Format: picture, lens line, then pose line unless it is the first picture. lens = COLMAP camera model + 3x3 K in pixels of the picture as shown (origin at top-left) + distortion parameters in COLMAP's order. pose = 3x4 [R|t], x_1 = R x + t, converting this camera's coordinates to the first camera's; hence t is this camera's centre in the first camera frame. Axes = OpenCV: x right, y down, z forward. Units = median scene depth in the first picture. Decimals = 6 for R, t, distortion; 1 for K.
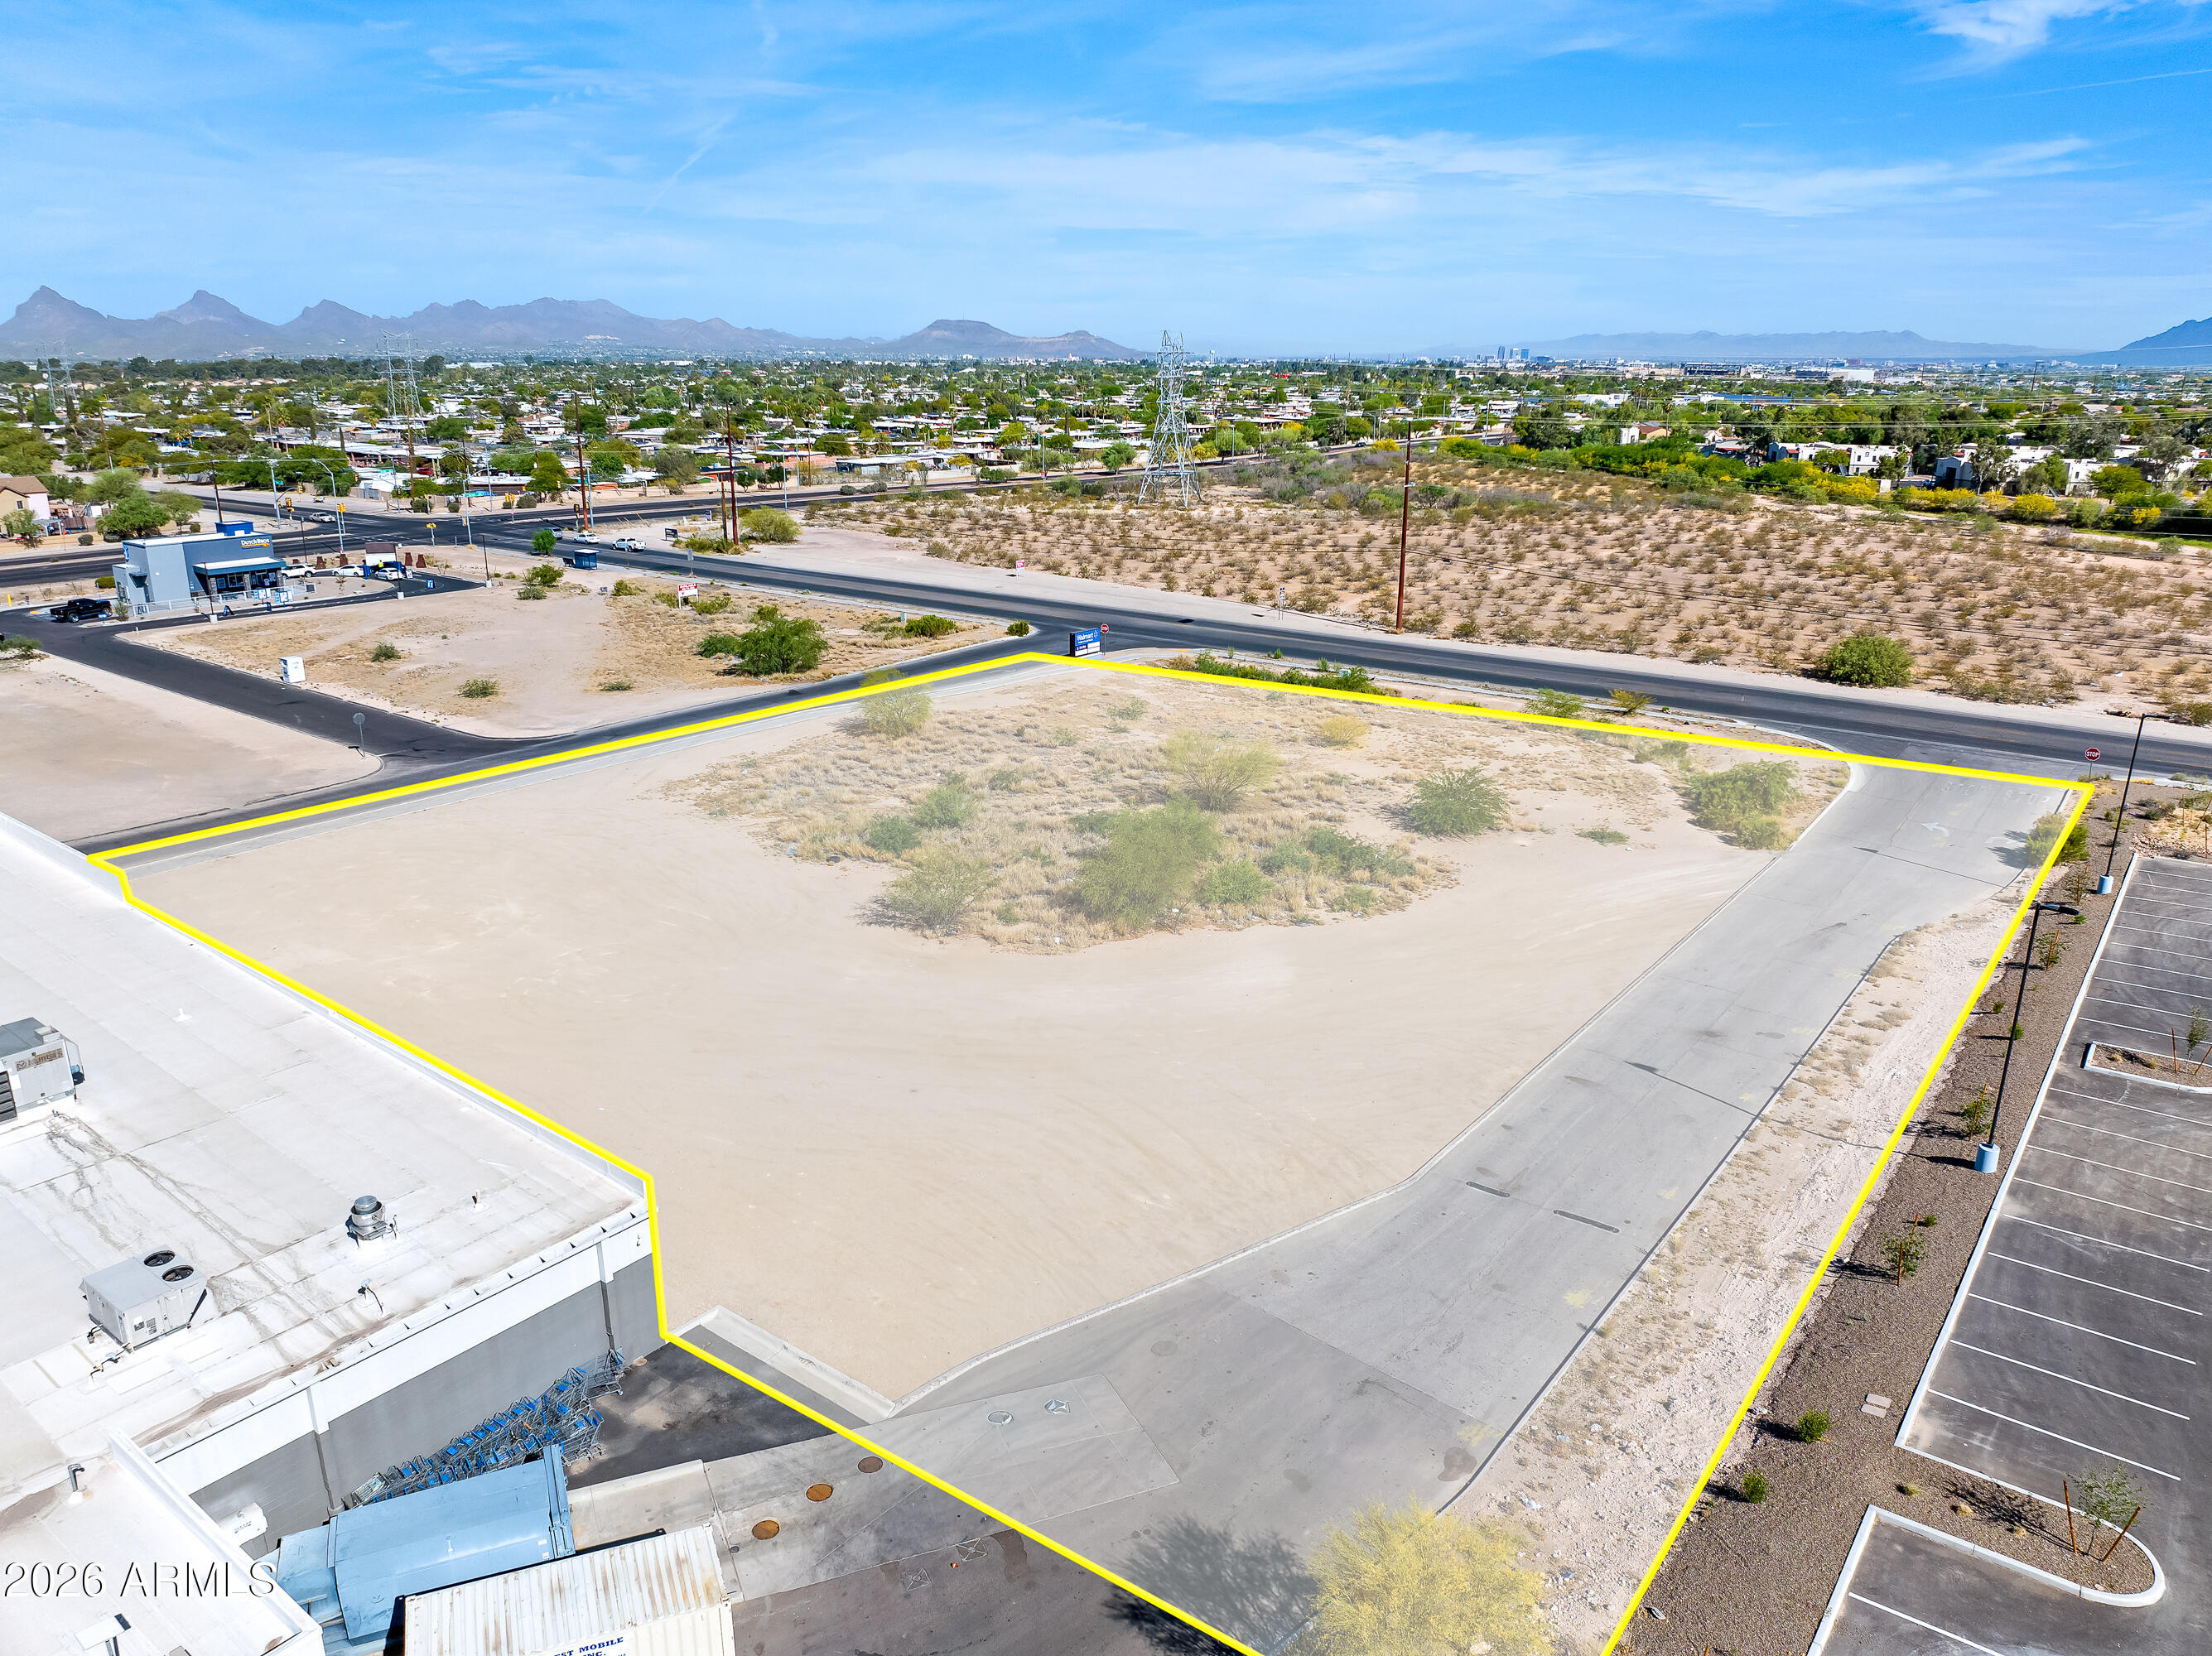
lens RADIAL K [[1545.7, 0, 1101.2], [0, 1545.7, 859.3], [0, 0, 1]] dist [-0.025729, -0.002320]
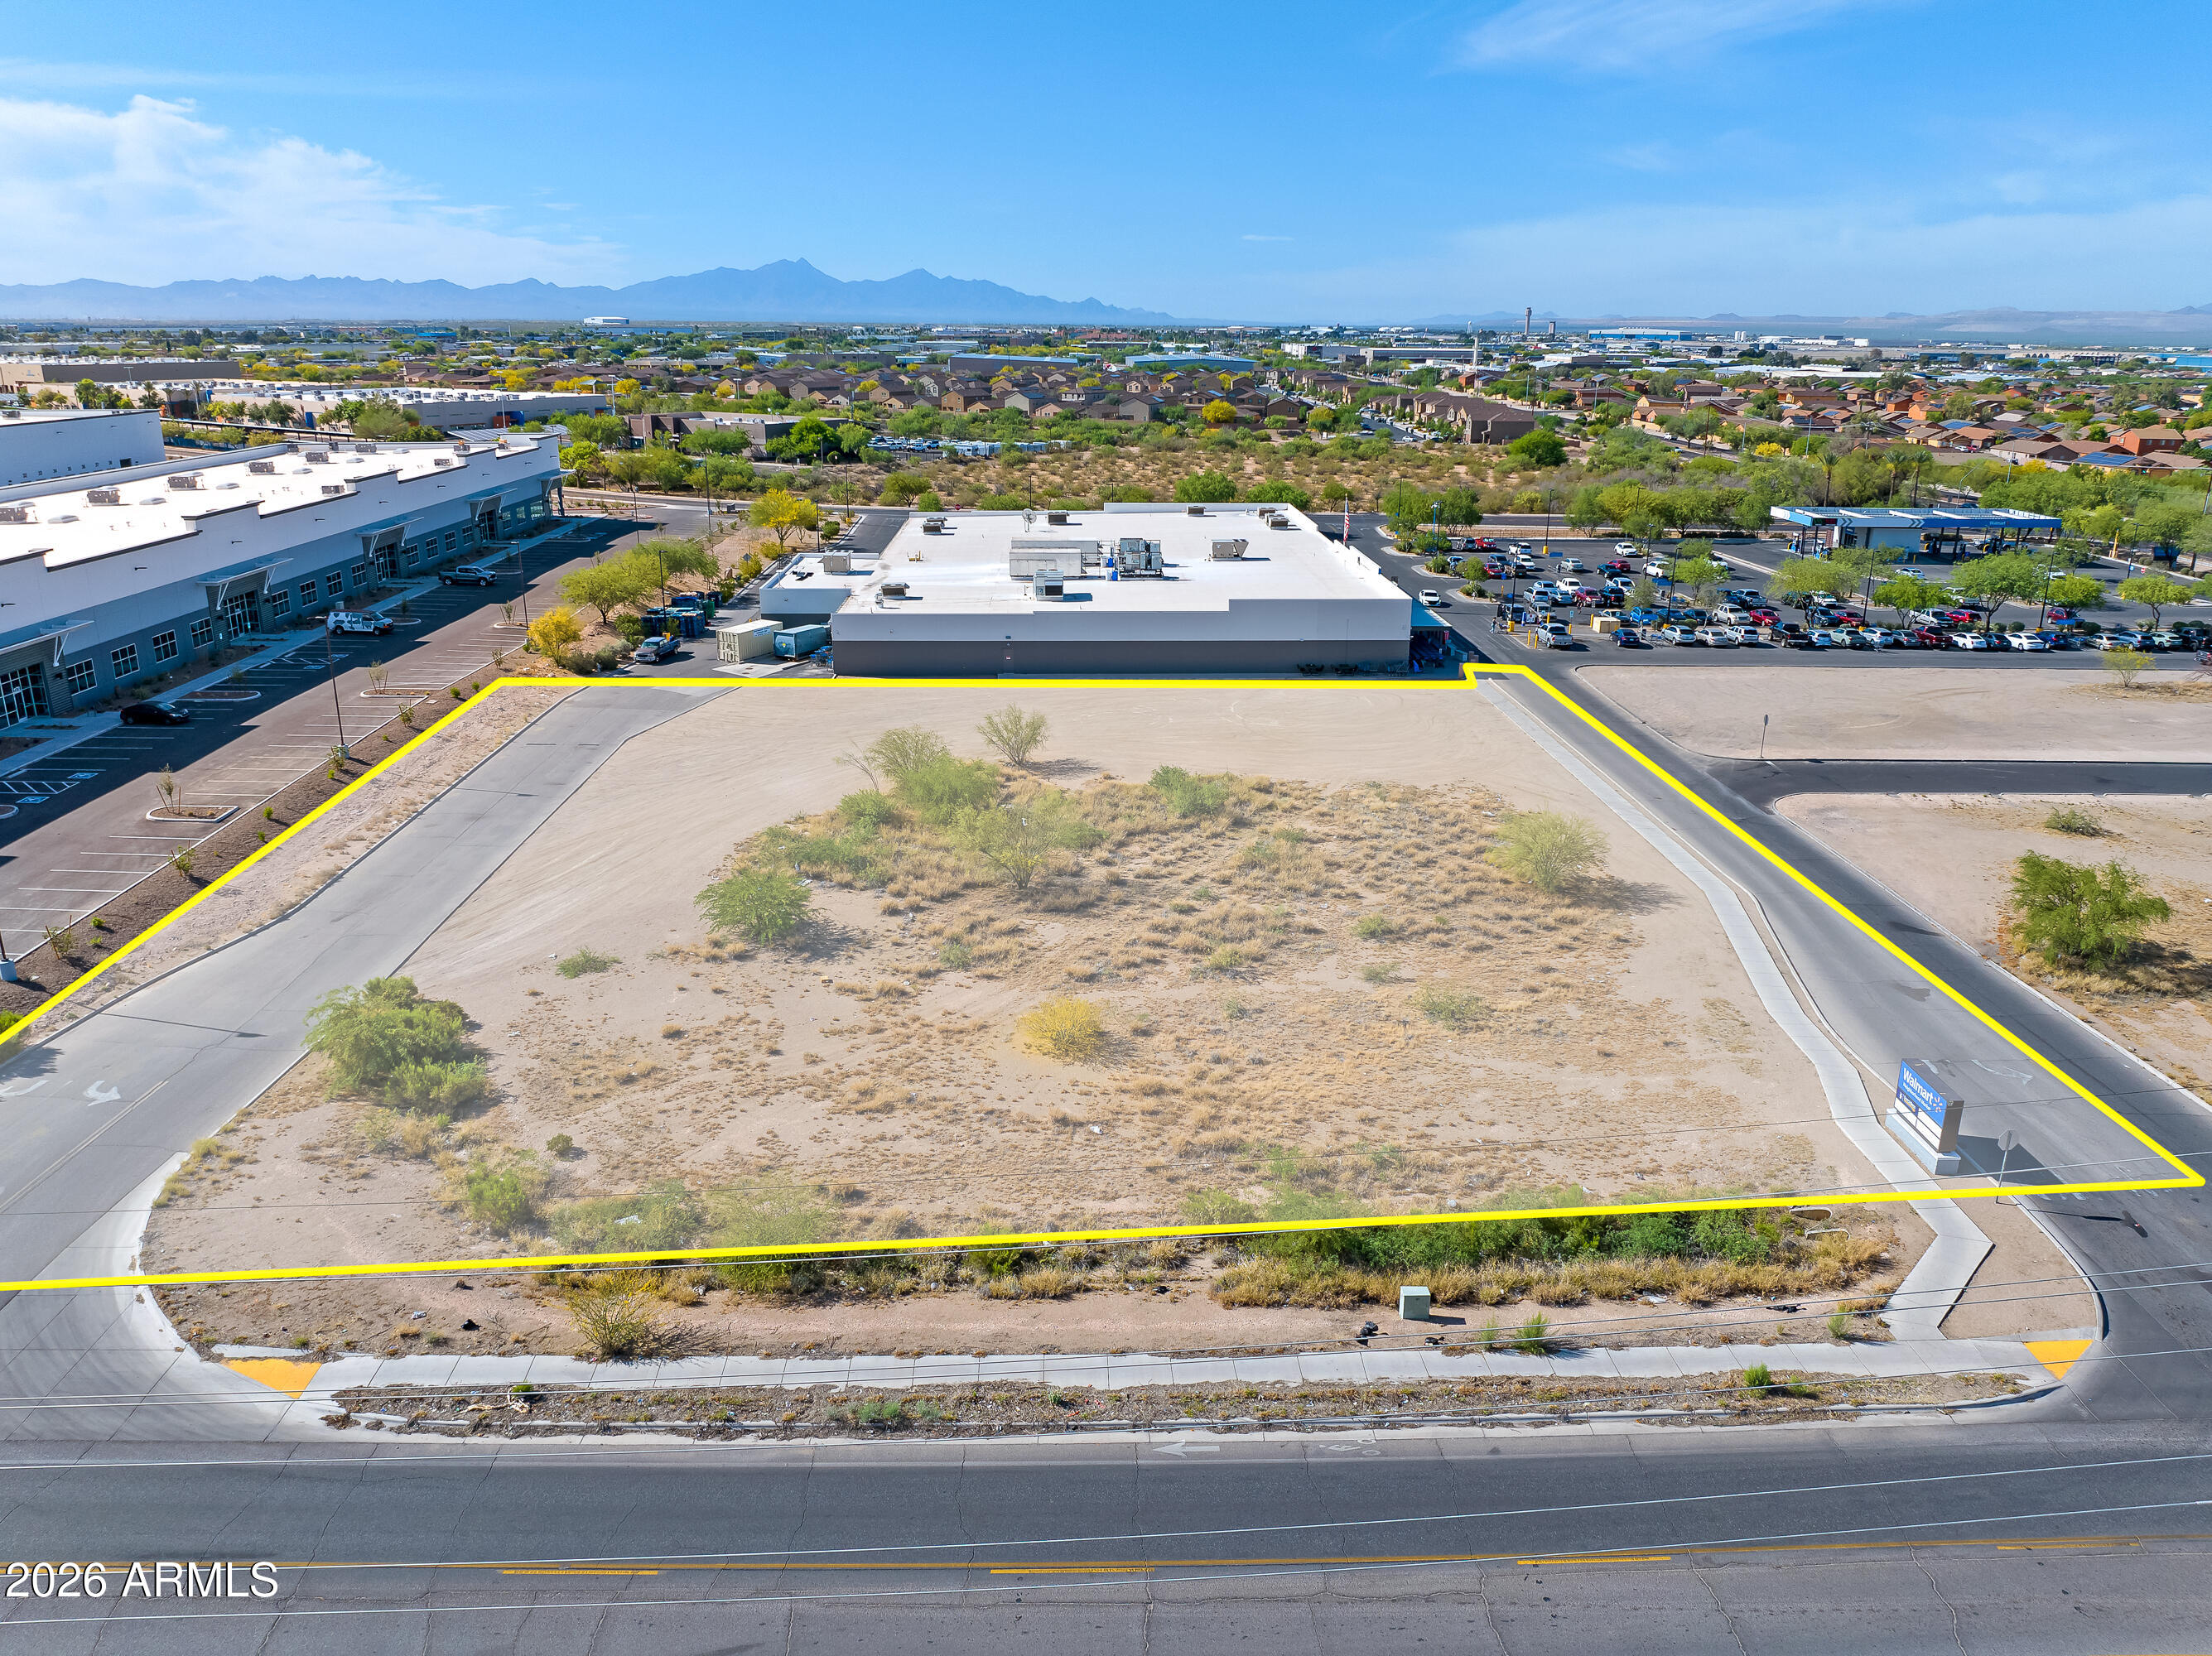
lens RADIAL K [[1583.4, 0, 1100.0], [0, 1583.4, 788.7], [0, 0, 1]] dist [-0.034740, -0.005630]
pose [[-0.771010, 0.169299, -0.613907, 0.592173], [-0.207848, 0.844324, 0.493879, -0.542786], [0.601949, 0.508385, -0.615793, 1.575800]]
